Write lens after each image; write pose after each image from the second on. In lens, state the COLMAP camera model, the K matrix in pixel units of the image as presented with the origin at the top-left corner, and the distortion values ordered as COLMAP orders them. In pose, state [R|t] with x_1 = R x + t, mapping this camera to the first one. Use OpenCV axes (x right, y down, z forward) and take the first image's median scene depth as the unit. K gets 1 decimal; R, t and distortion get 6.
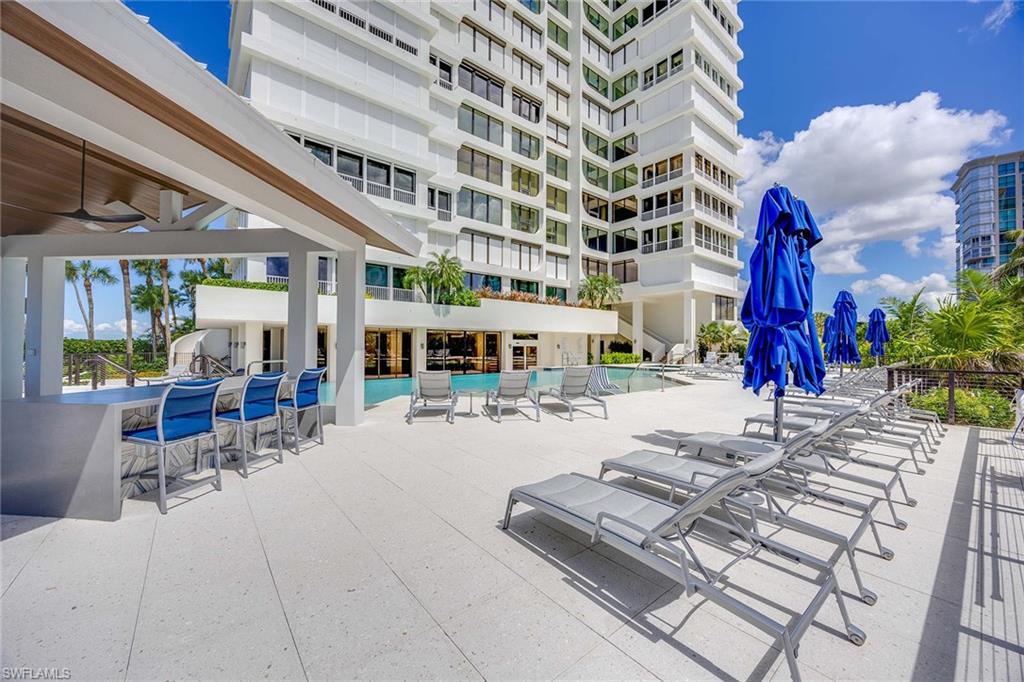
lens RADIAL K [[388.8, 0, 512.2], [0, 388.8, 340.7], [0, 0, 1]] dist [-0.001408, -0.000060]
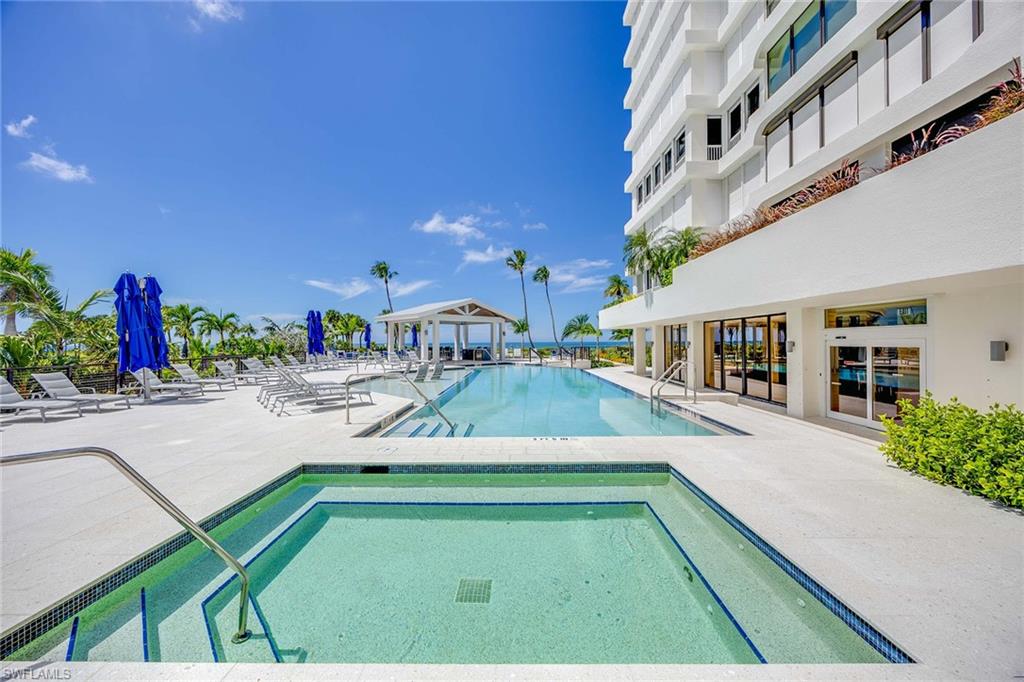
lens RADIAL K [[388.8, 0, 512.4], [0, 388.8, 342.2], [0, 0, 1]] dist [-0.001408, -0.000060]
pose [[-0.639833, -0.003191, -0.768507, 0.479305], [0.004888, 0.999954, -0.008222, 0.011862], [0.768499, -0.009017, -0.639788, 0.994371]]
